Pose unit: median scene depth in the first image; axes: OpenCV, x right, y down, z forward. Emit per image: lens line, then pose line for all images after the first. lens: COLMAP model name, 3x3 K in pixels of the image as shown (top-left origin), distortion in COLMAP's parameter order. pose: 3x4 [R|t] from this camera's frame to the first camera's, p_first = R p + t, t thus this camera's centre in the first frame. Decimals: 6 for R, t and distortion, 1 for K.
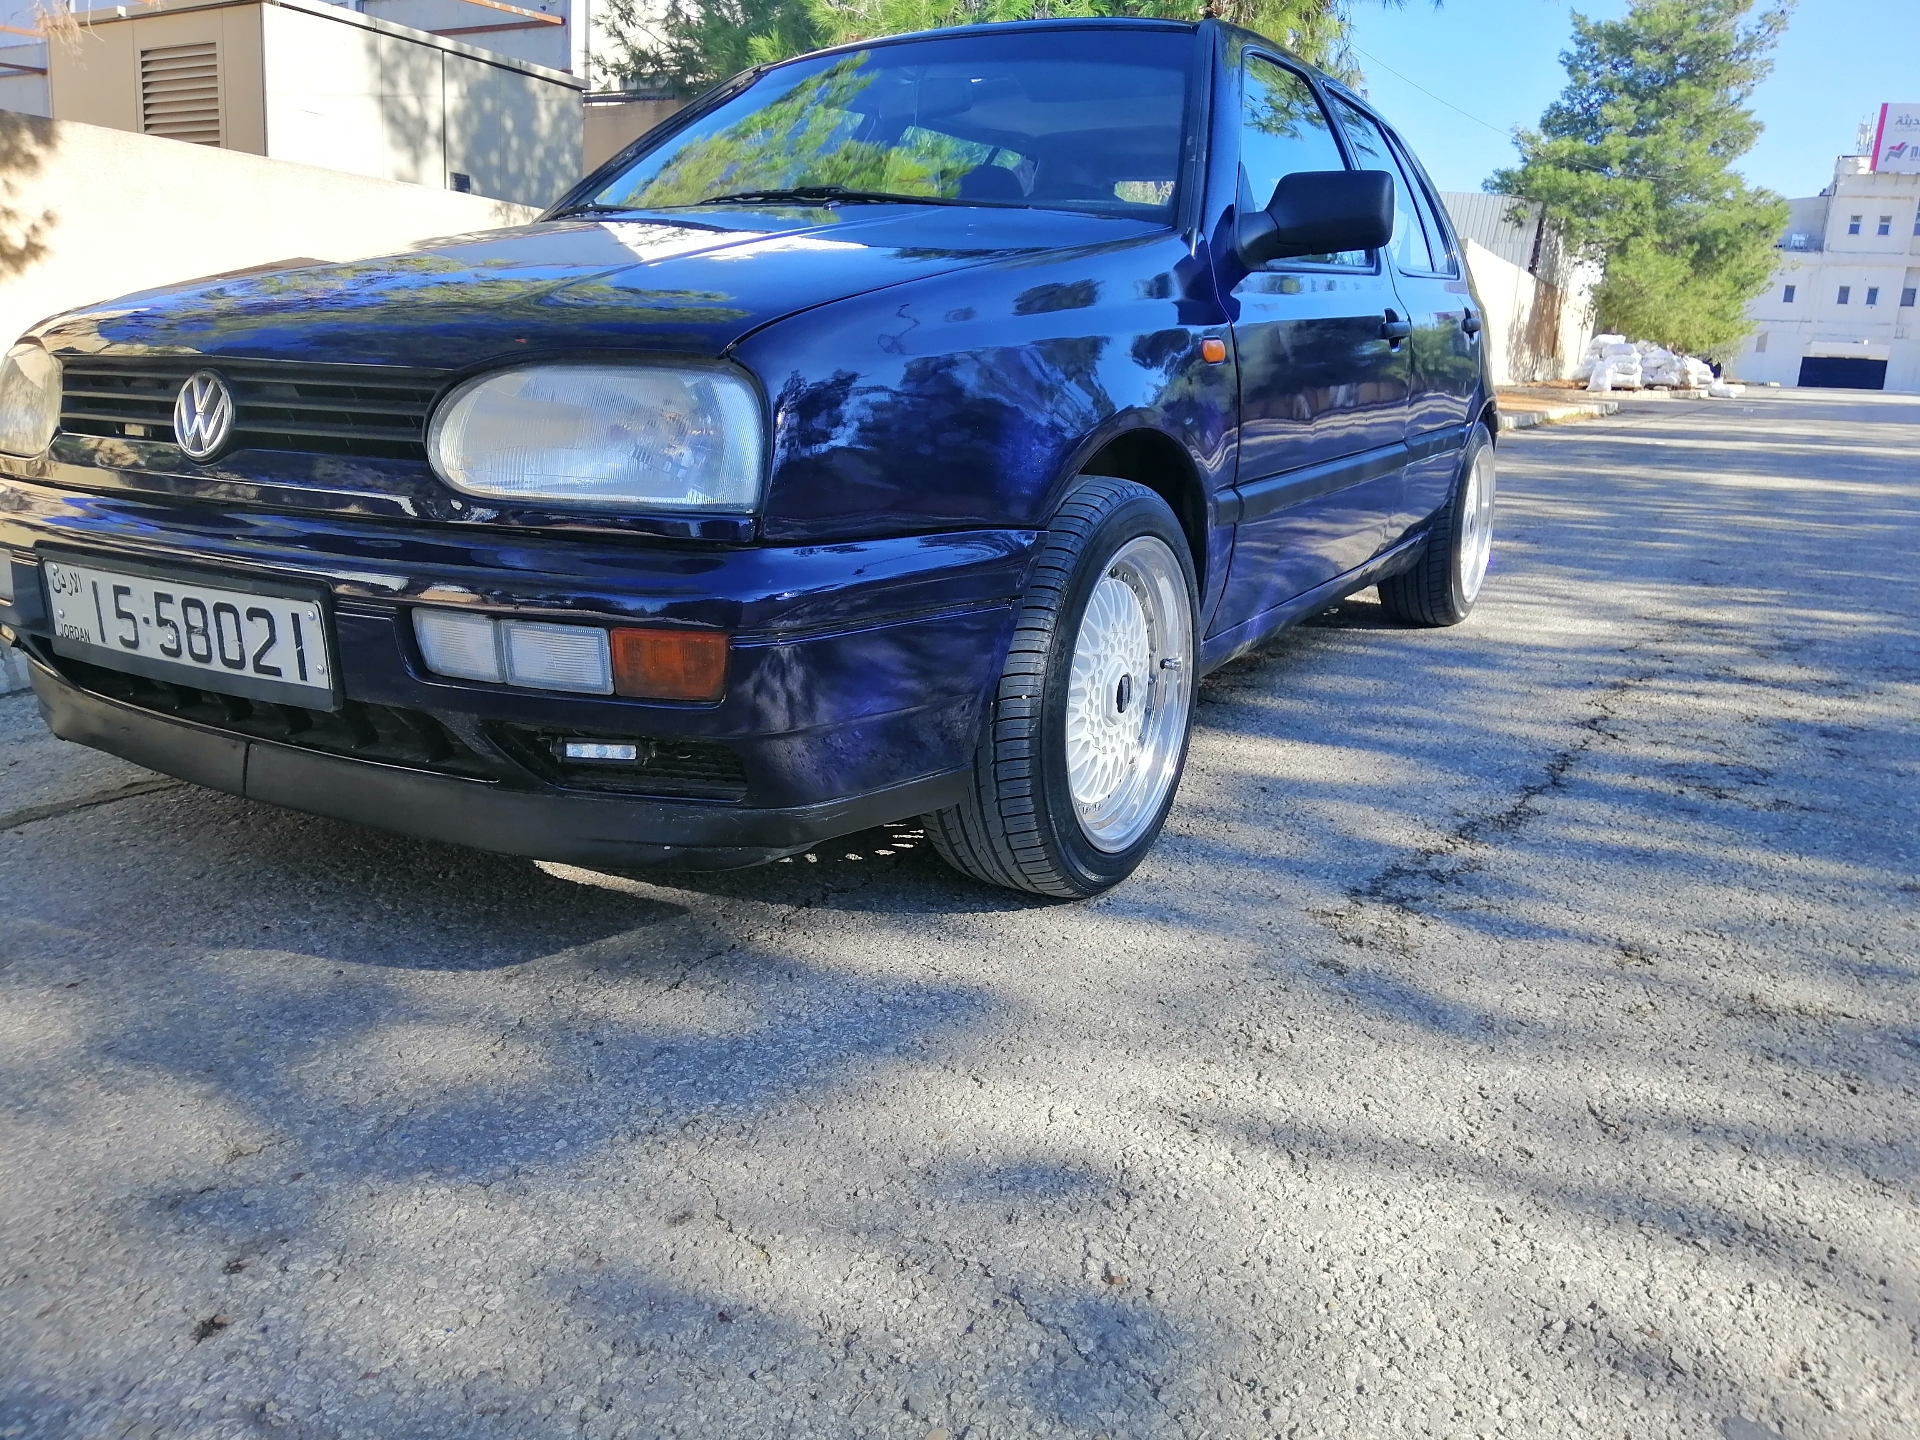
lens RADIAL K [[1424.1, 0, 959.5], [0, 1424.1, 697.0], [0, 0, 1]] dist [0.061930, -0.089088]
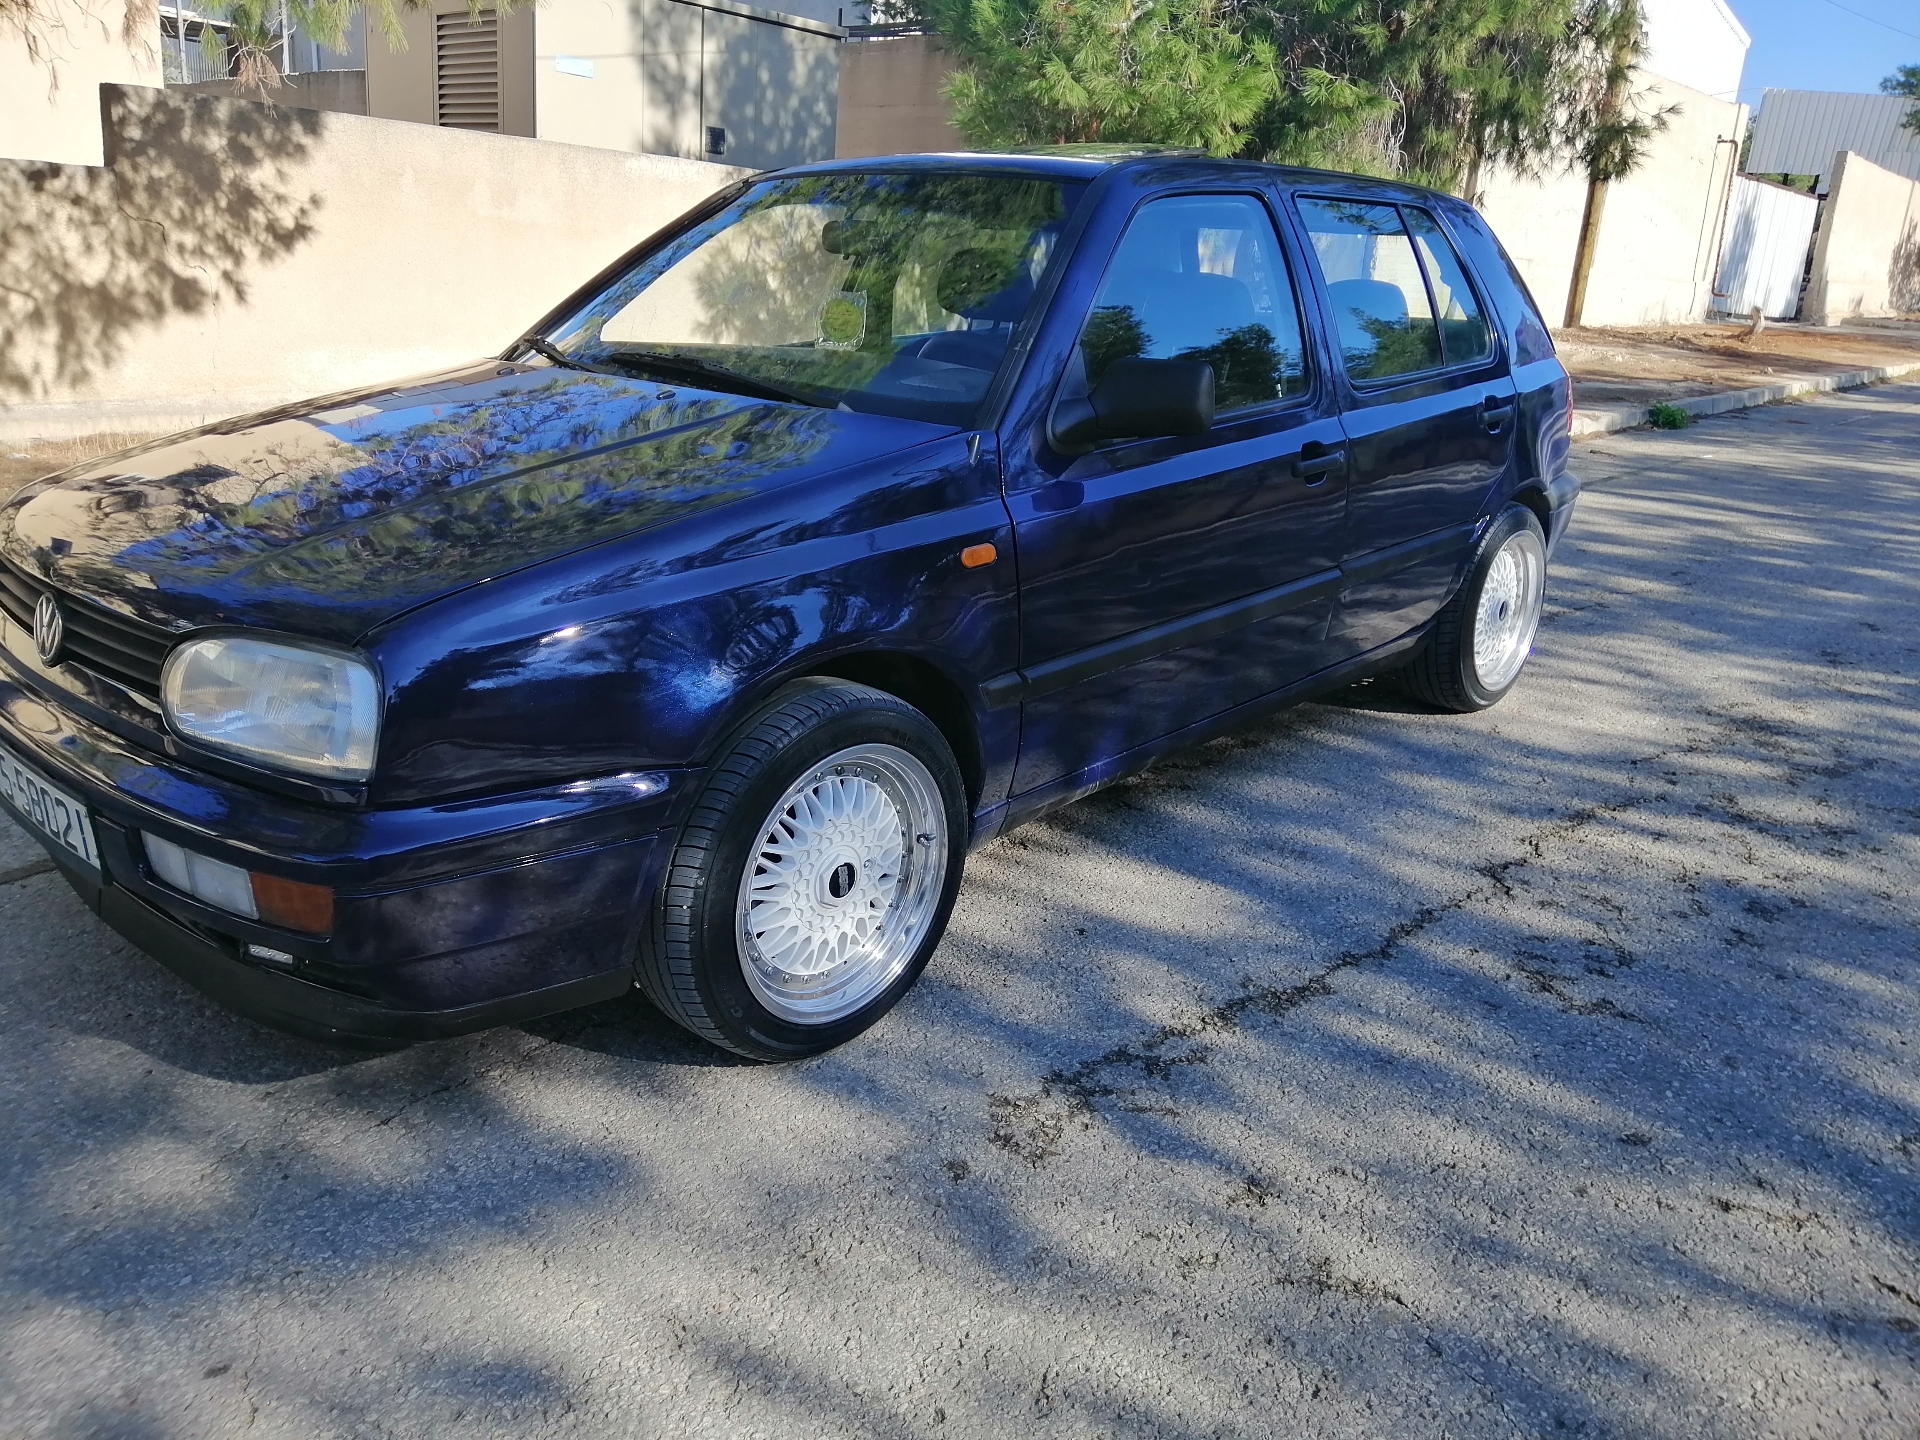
lens RADIAL K [[1425.8, 0, 959.0], [0, 1425.8, 695.1], [0, 0, 1]] dist [0.052033, -0.063714]
pose [[0.976559, 0.074406, -0.201983, 0.460128], [-0.061278, 0.995628, 0.070496, -0.253041], [0.206346, -0.056466, 0.976849, -0.052203]]
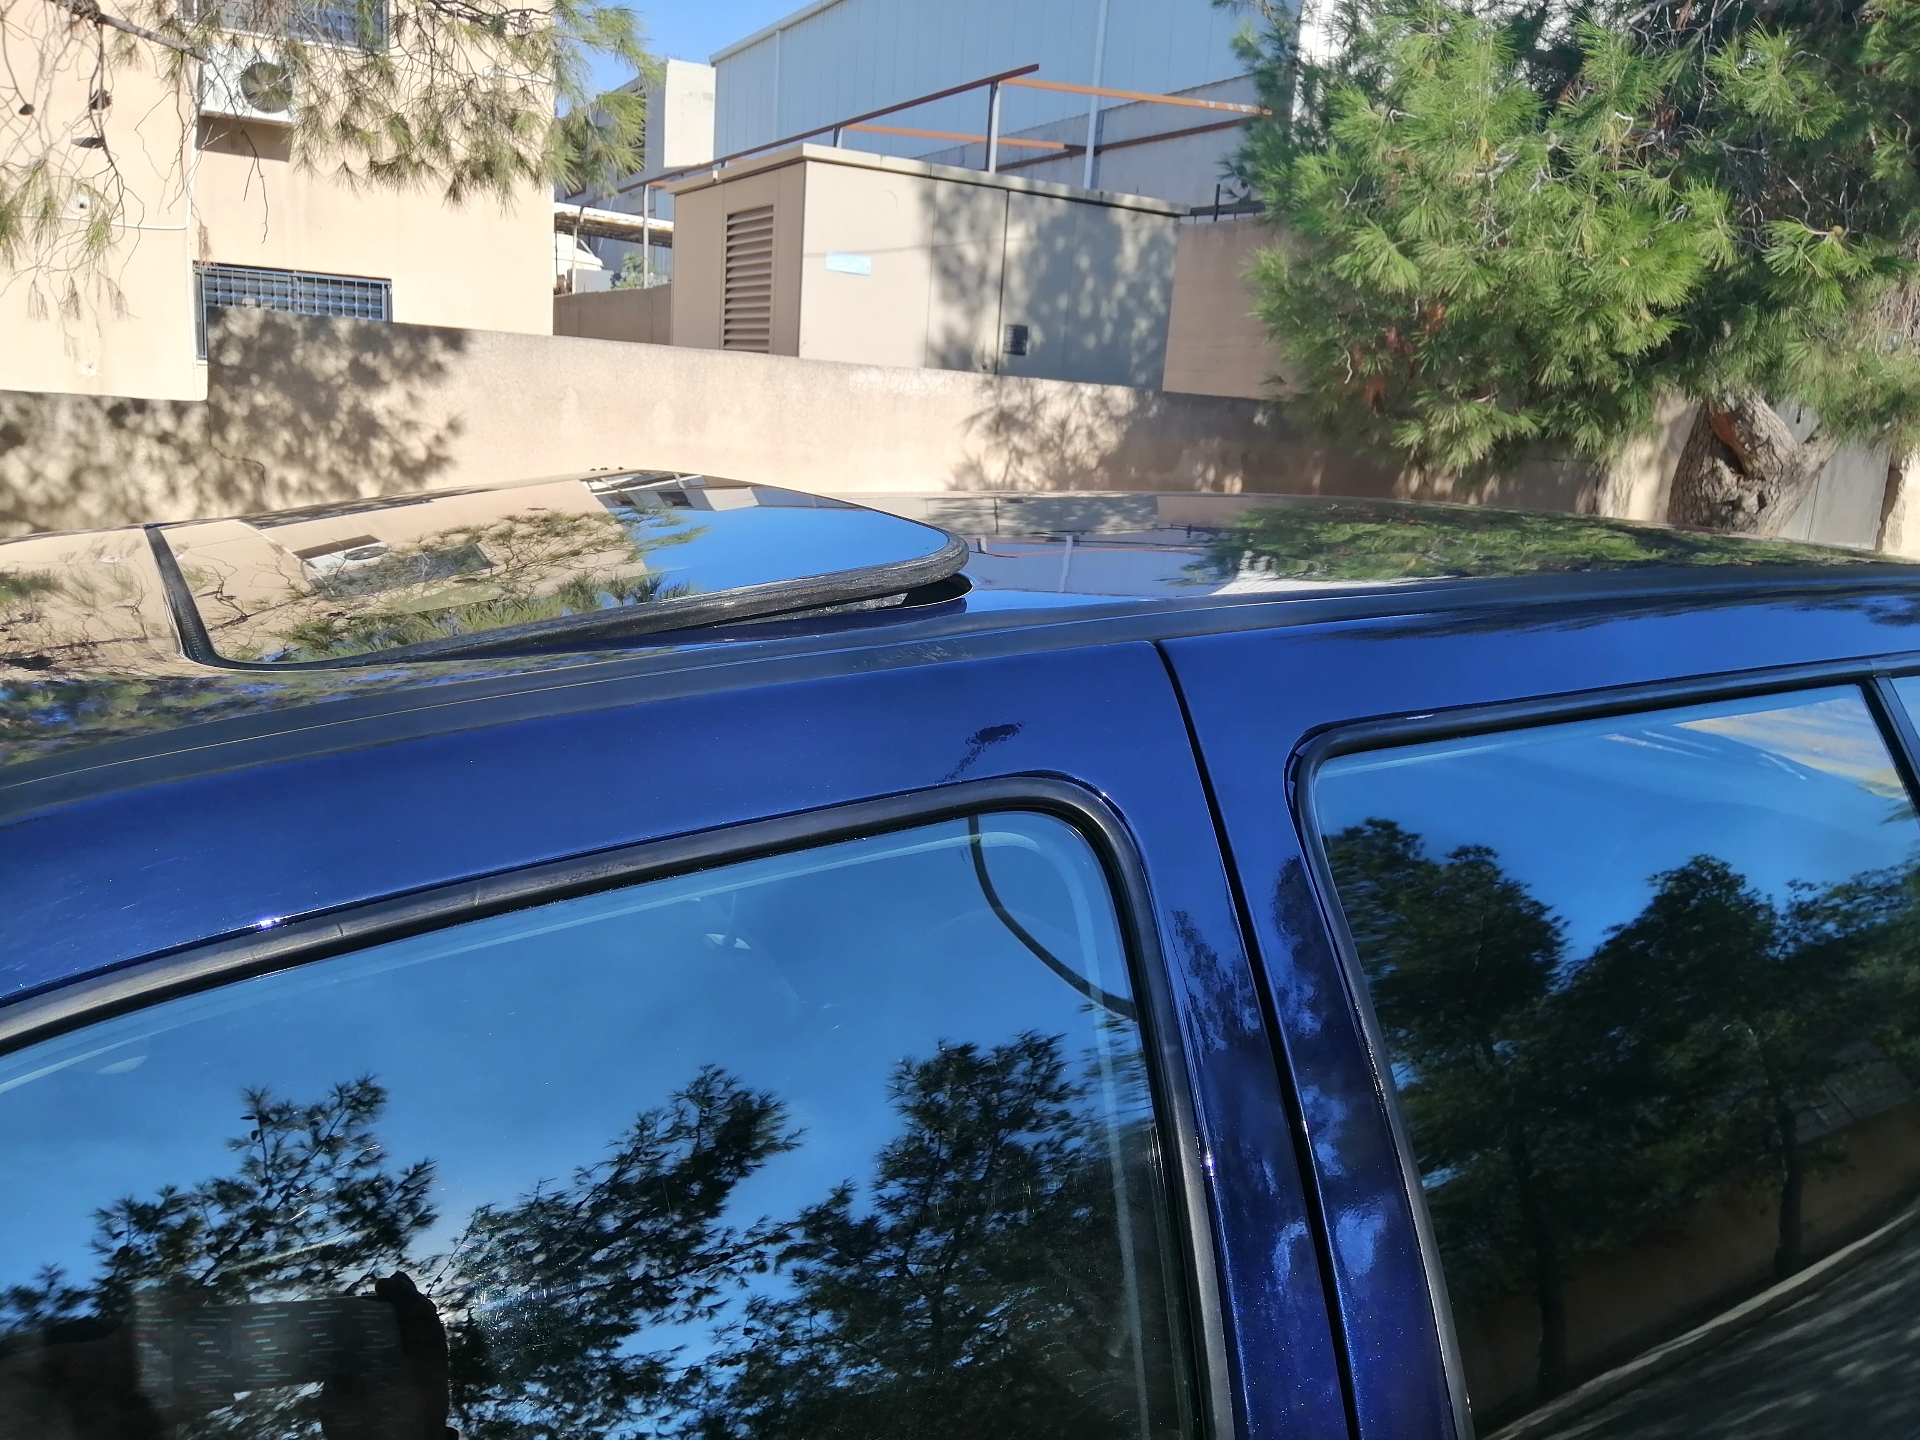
lens RADIAL K [[1411.8, 0, 963.8], [0, 1411.8, 712.3], [0, 0, 1]] dist [0.114926, -0.192734]
pose [[0.866846, 0.106016, -0.487174, 0.572613], [-0.121609, 0.992578, -0.000383, -0.790009], [0.483518, 0.059576, 0.873305, 1.471023]]
